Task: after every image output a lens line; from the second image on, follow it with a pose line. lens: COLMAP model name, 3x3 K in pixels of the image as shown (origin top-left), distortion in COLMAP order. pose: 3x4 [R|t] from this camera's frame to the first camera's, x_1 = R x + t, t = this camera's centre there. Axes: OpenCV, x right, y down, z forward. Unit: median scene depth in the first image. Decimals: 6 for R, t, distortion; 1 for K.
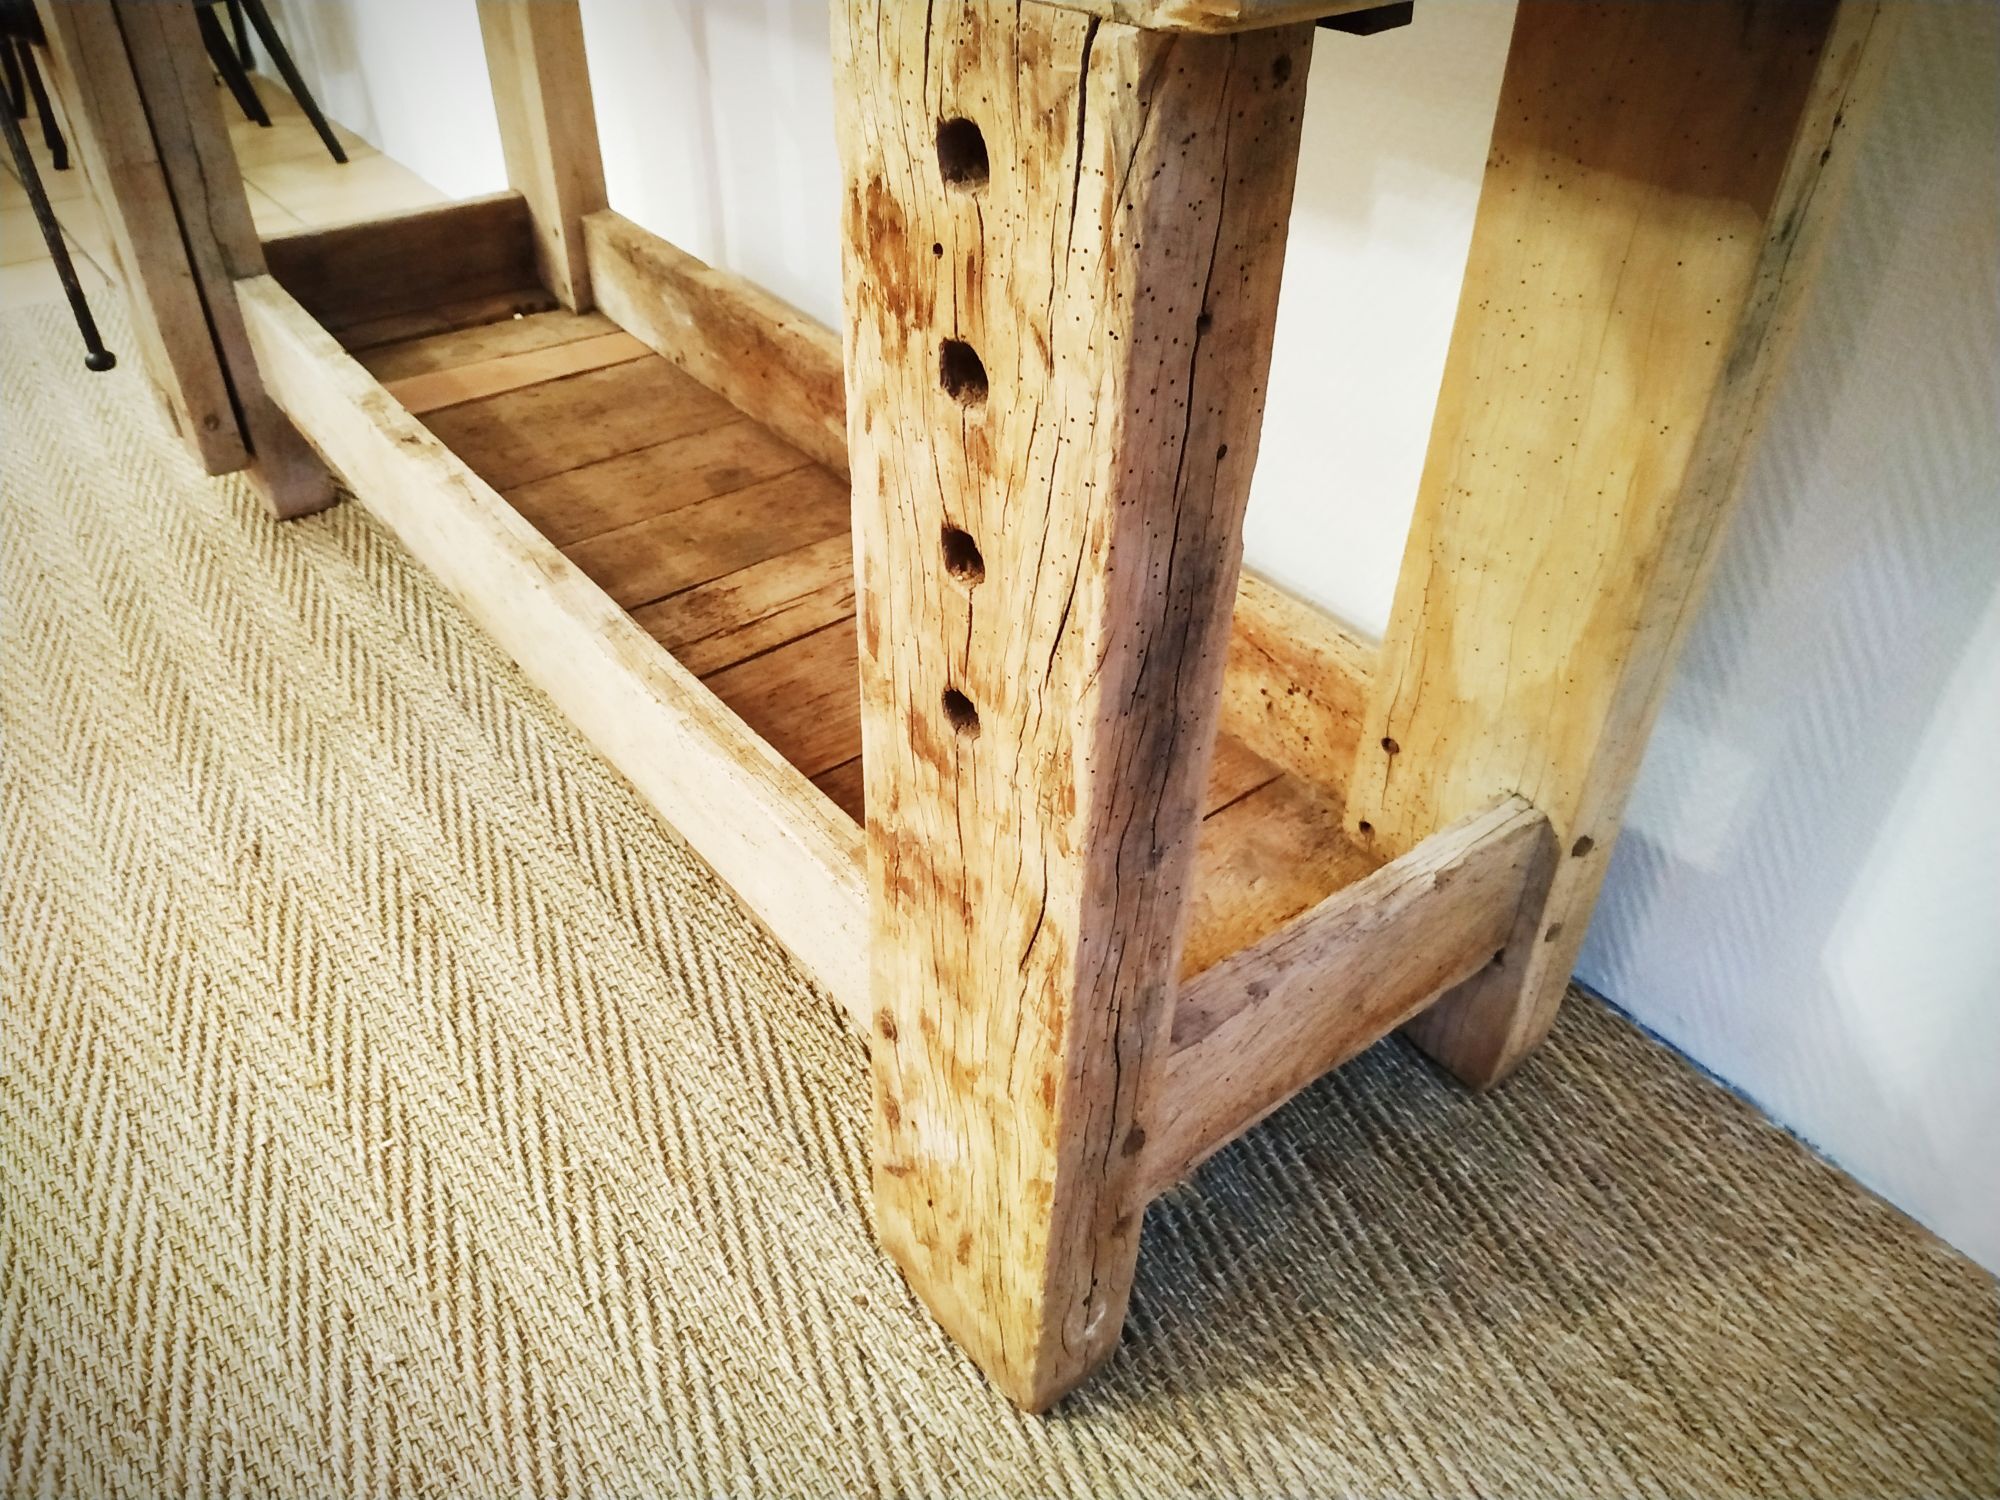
lens RADIAL K [[1452.9, 0, 1000.4], [0, 1452.9, 755.2], [0, 0, 1]] dist [0.058661, -0.130847]
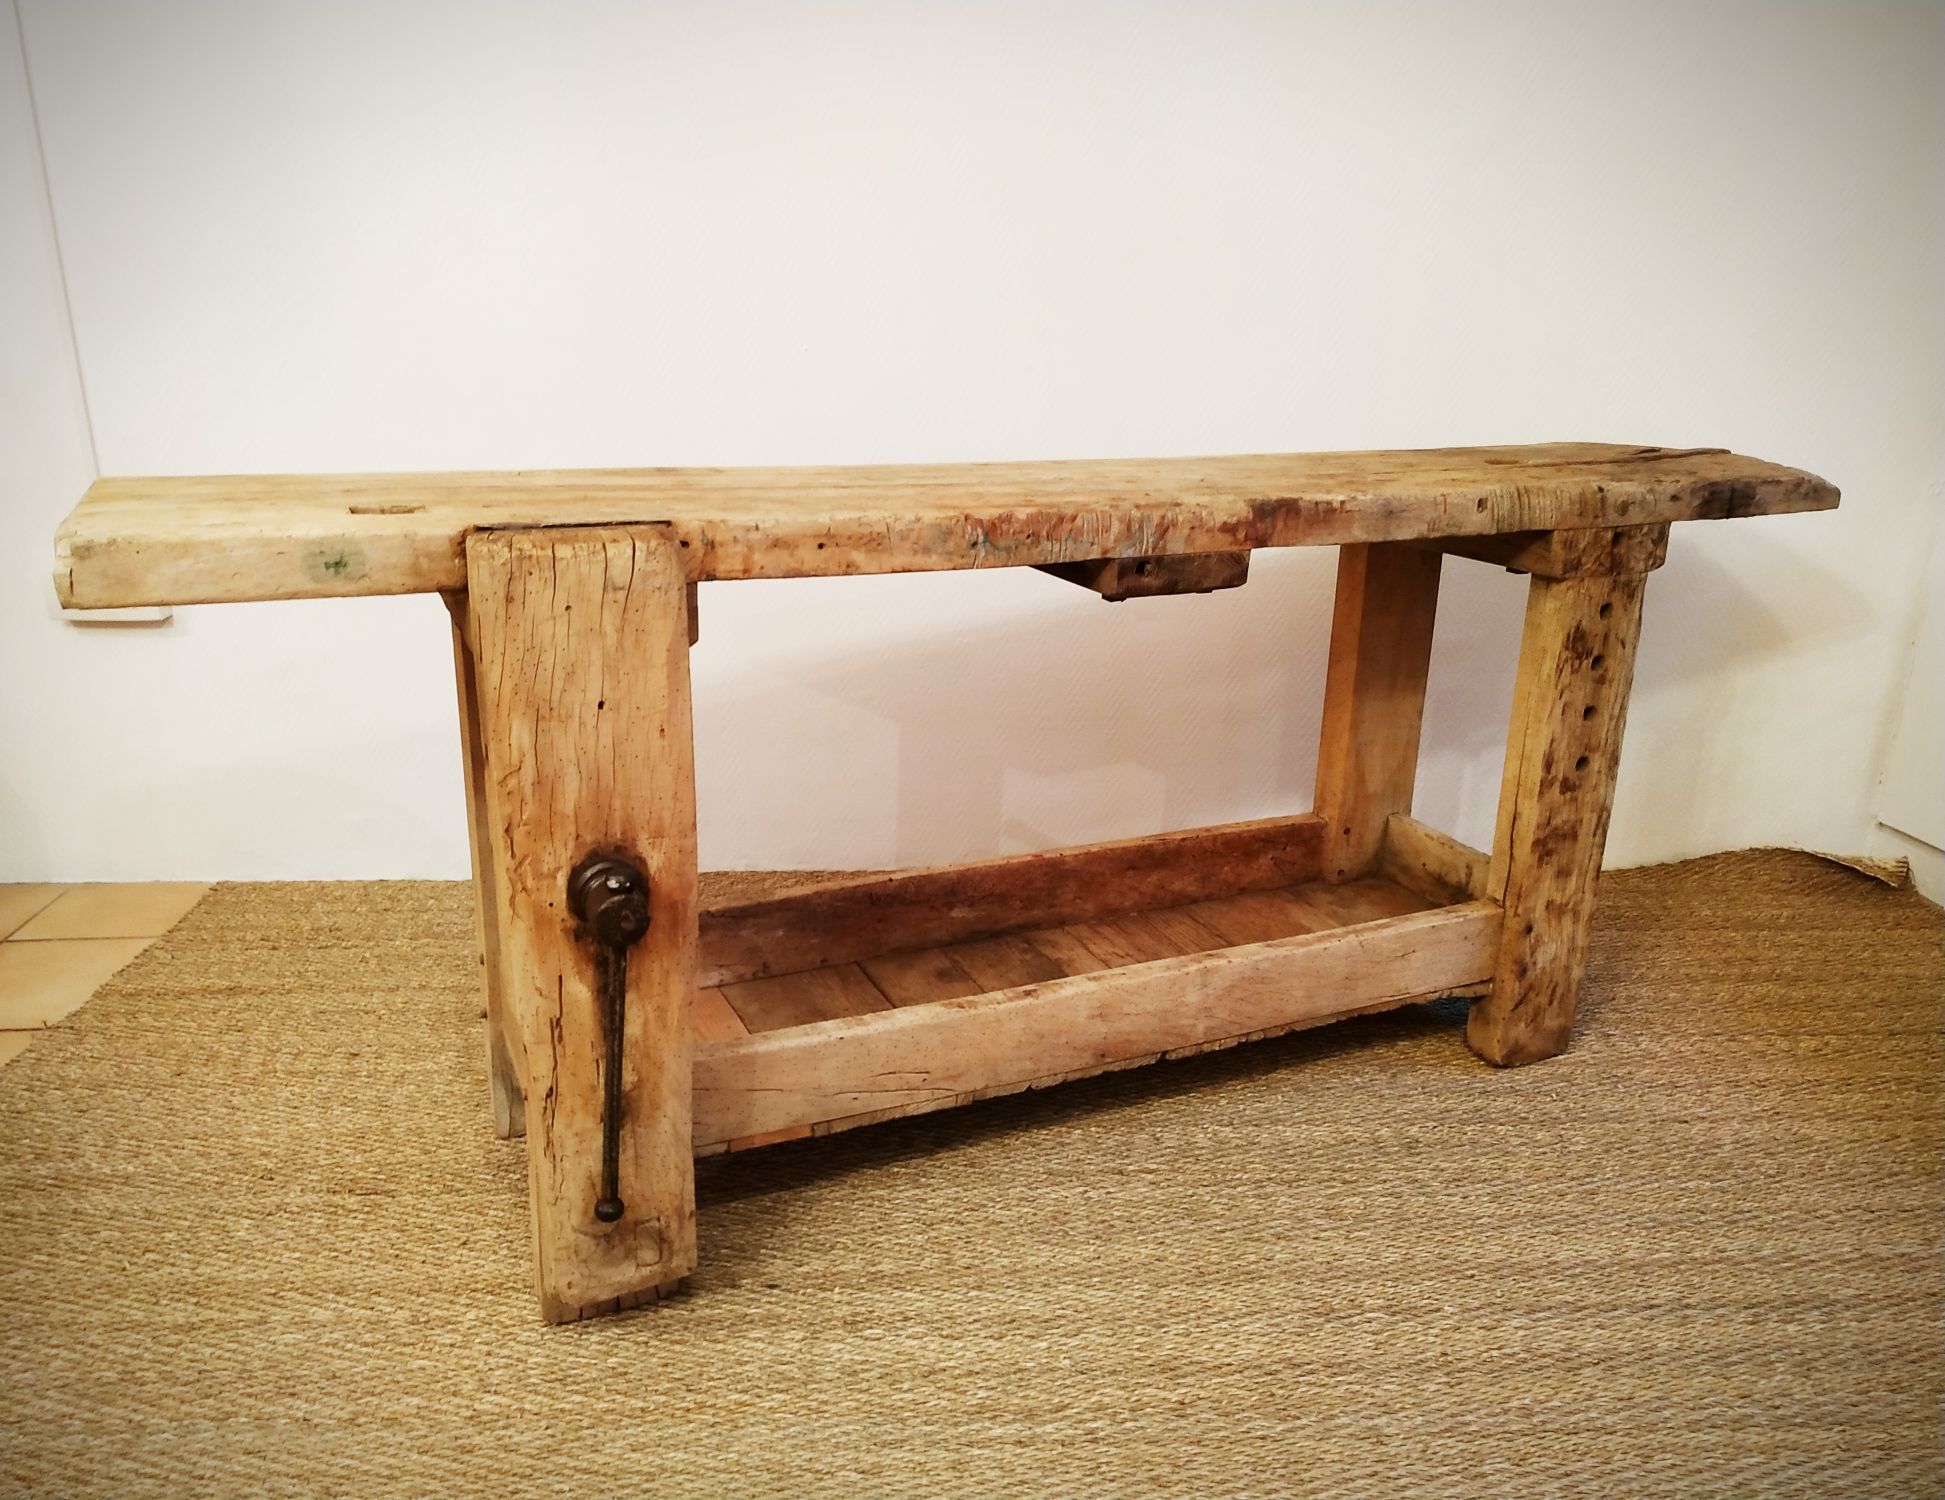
lens RADIAL K [[1429.4, 0, 934.1], [0, 1429.4, 757.8], [0, 0, 1]] dist [0.062937, -0.111983]
pose [[0.251908, -0.308257, 0.917344, -2.085428], [0.583007, 0.804933, 0.110386, -0.773855], [-0.772428, 0.507011, 0.382485, 0.518503]]
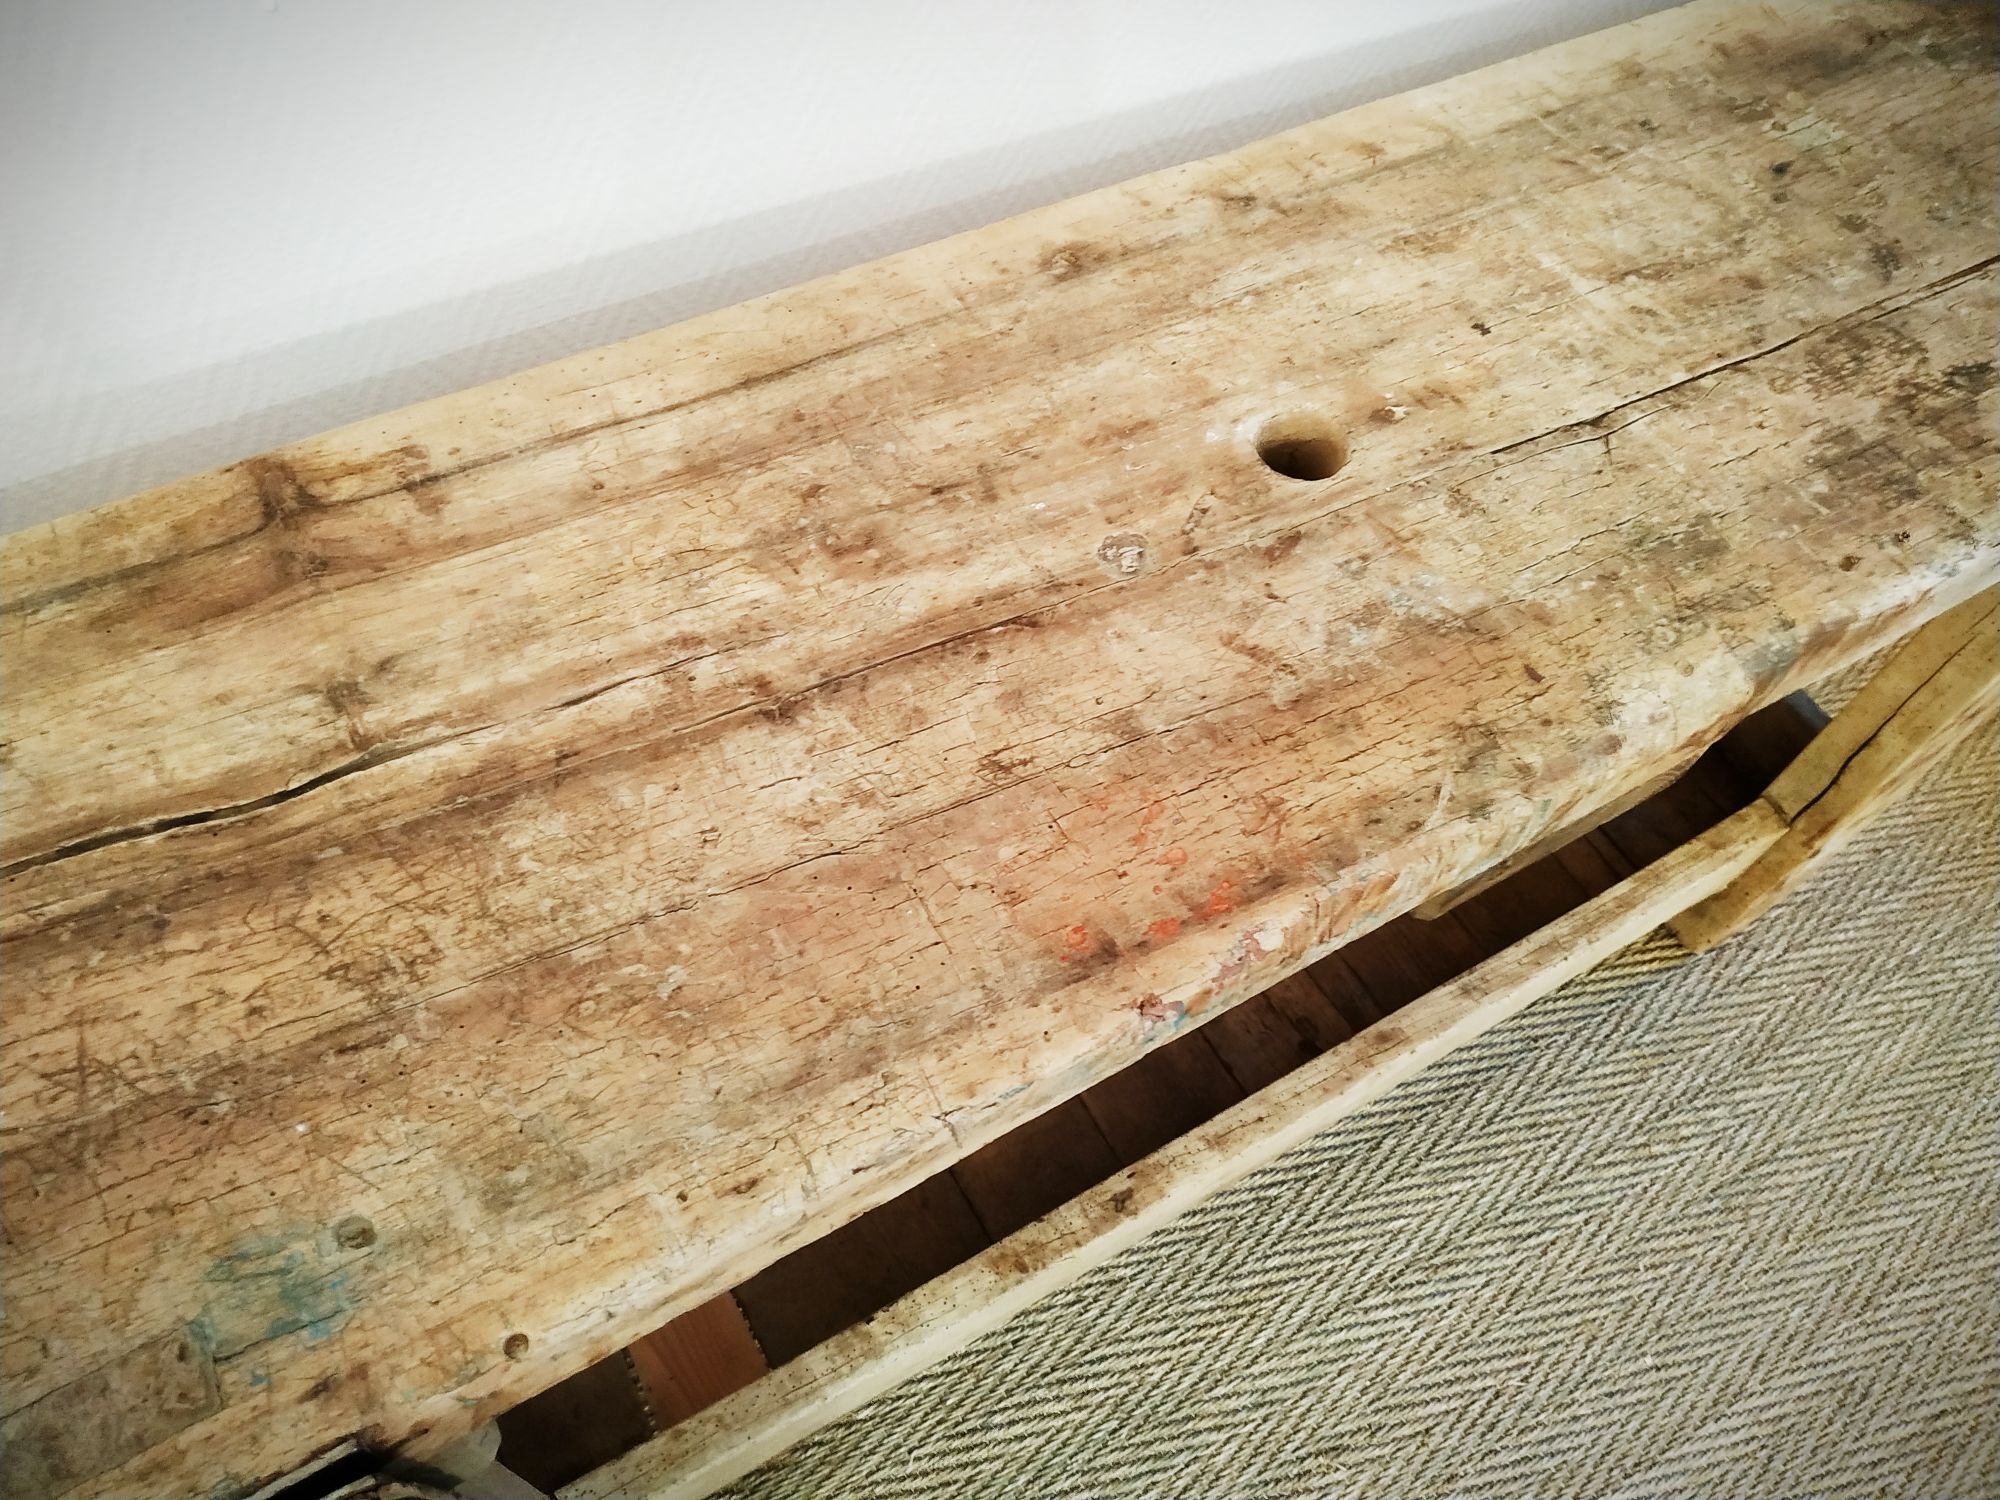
lens RADIAL K [[1461.6, 0, 991.8], [0, 1461.6, 760.0], [0, 0, 1]] dist [0.033538, -0.079736]
pose [[0.141247, -0.840042, 0.523812, -0.836149], [0.549679, 0.506608, 0.664230, -1.276630], [-0.823348, 0.194108, 0.533310, 0.656584]]
